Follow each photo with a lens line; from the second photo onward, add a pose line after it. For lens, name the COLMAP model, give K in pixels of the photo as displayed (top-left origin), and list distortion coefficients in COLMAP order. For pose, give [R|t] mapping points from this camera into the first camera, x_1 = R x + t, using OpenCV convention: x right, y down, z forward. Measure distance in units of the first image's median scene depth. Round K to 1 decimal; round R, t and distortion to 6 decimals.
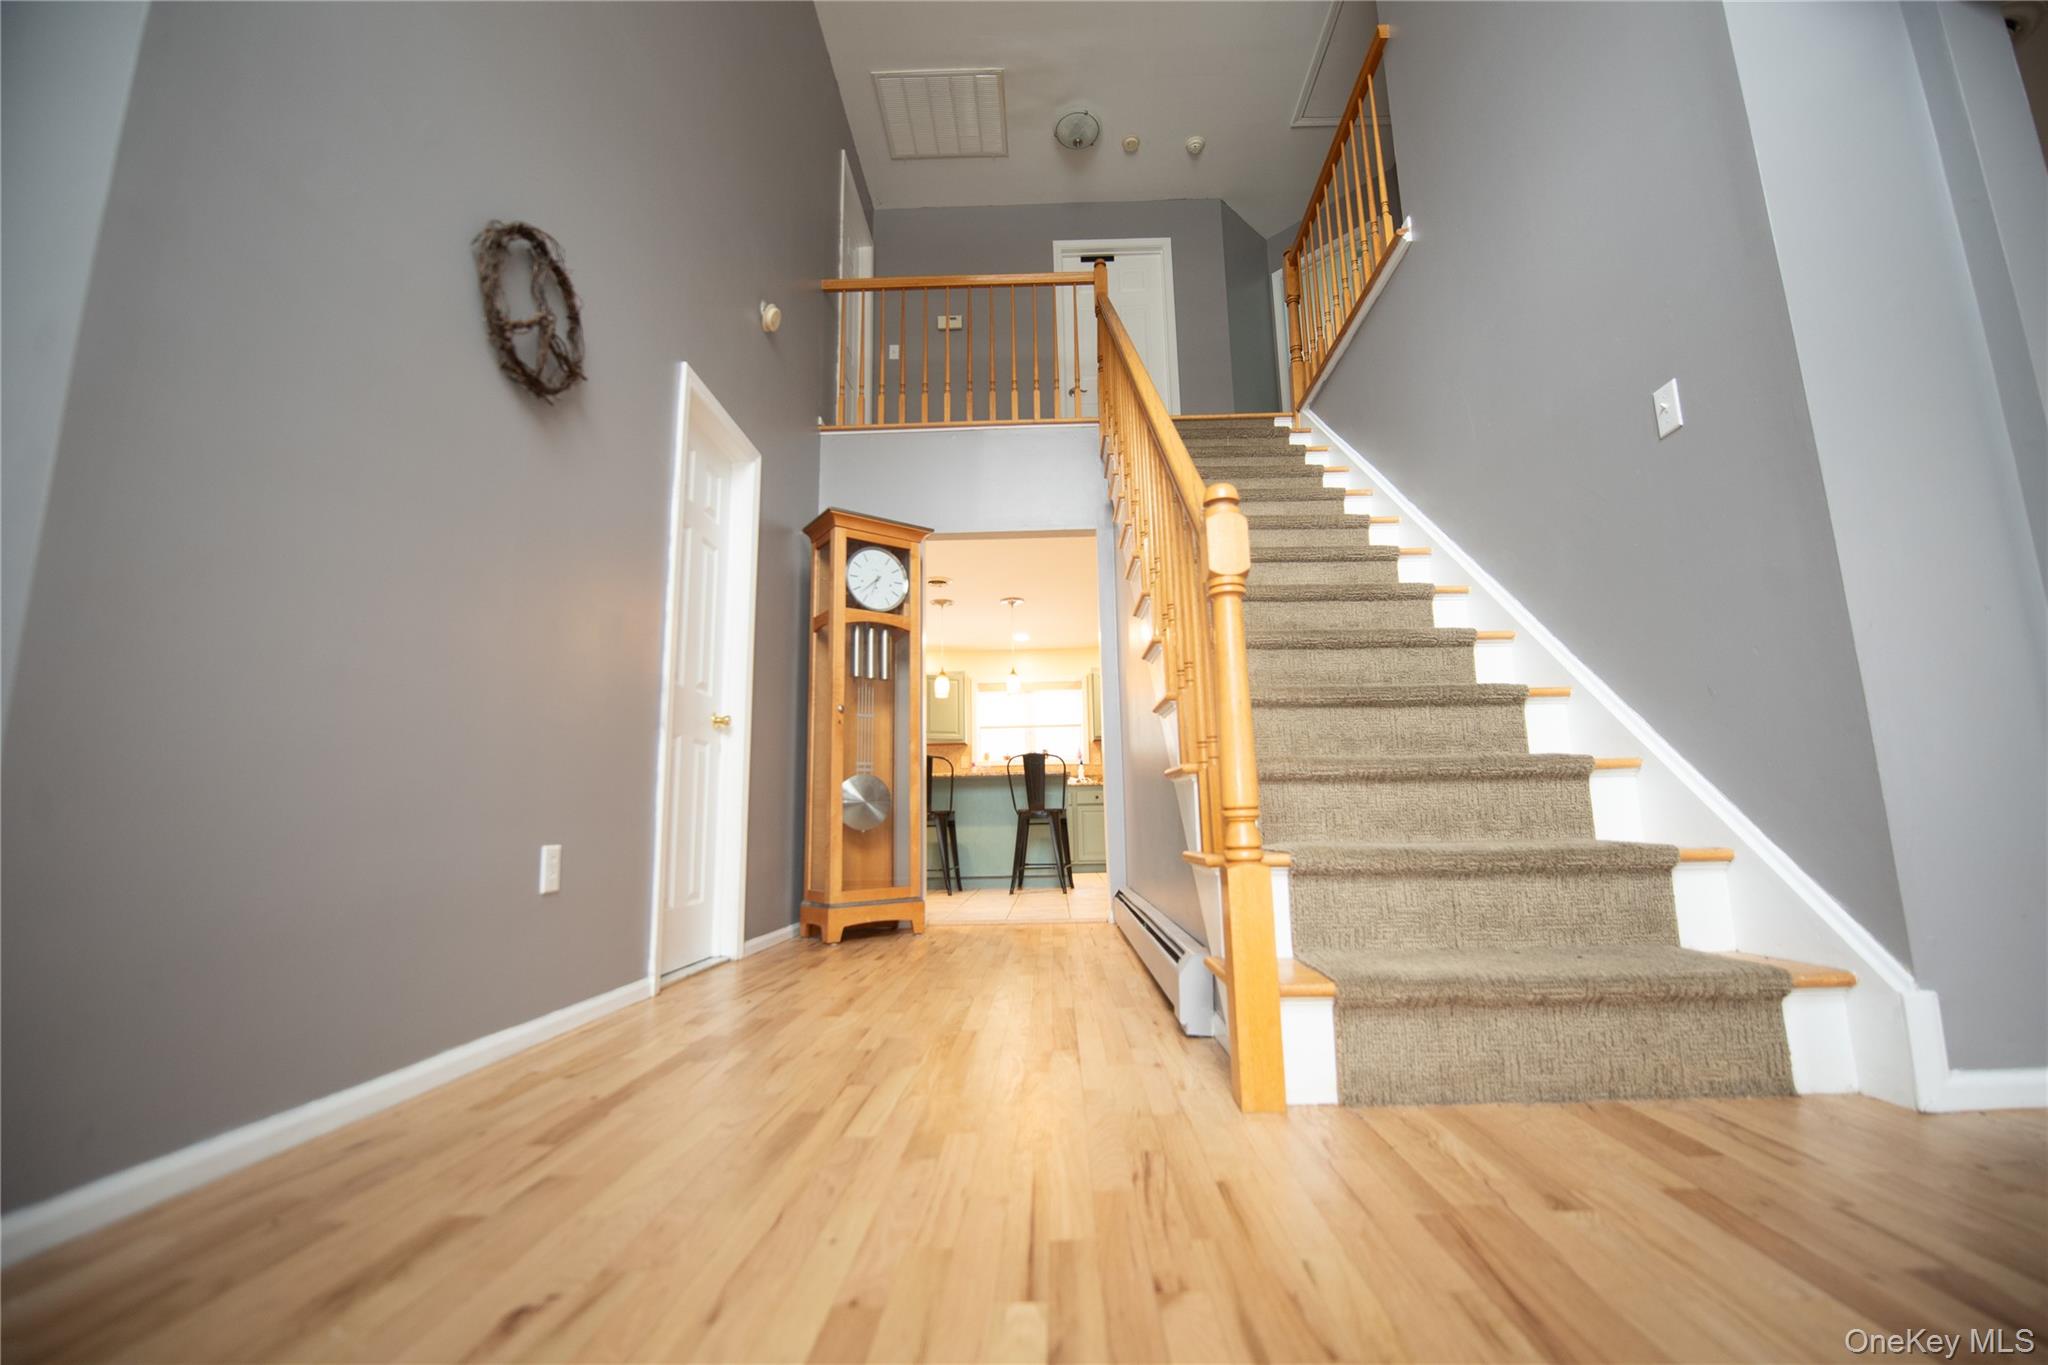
lens RADIAL K [[823.7, 0, 1033.0], [0, 823.7, 697.1], [0, 0, 1]] dist [-0.010955, -0.004169]
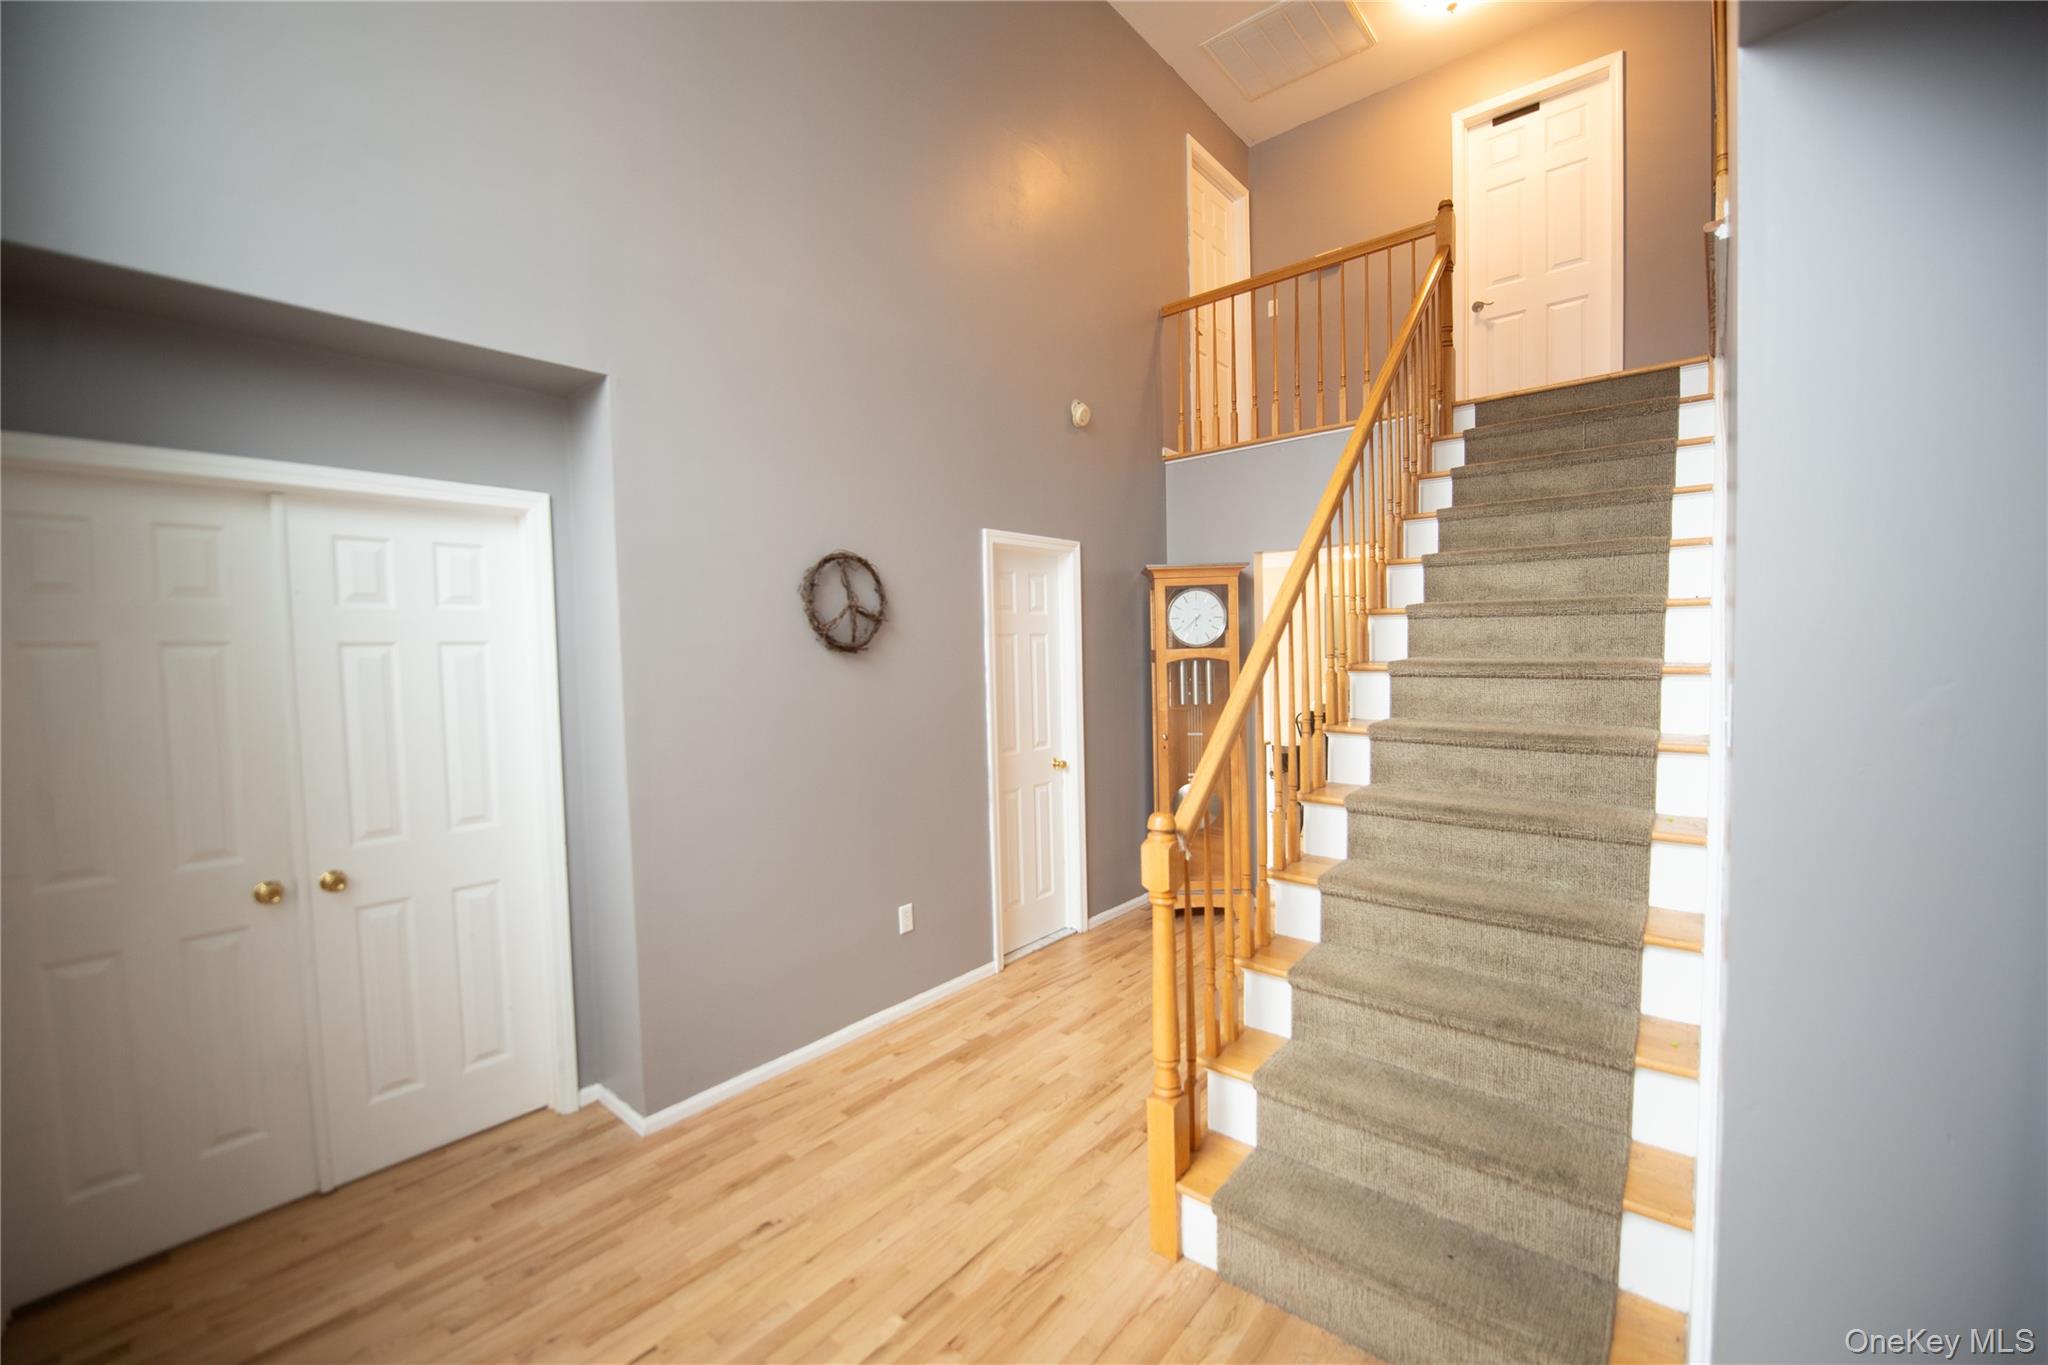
lens RADIAL K [[823.7, 0, 1033.0], [0, 823.7, 697.1], [0, 0, 1]] dist [-0.010955, -0.004169]
pose [[0.782793, 0.039348, -0.621037, 0.695892], [0.104537, 0.975501, 0.193570, -0.569722], [0.613439, -0.216447, 0.759502, -0.044677]]
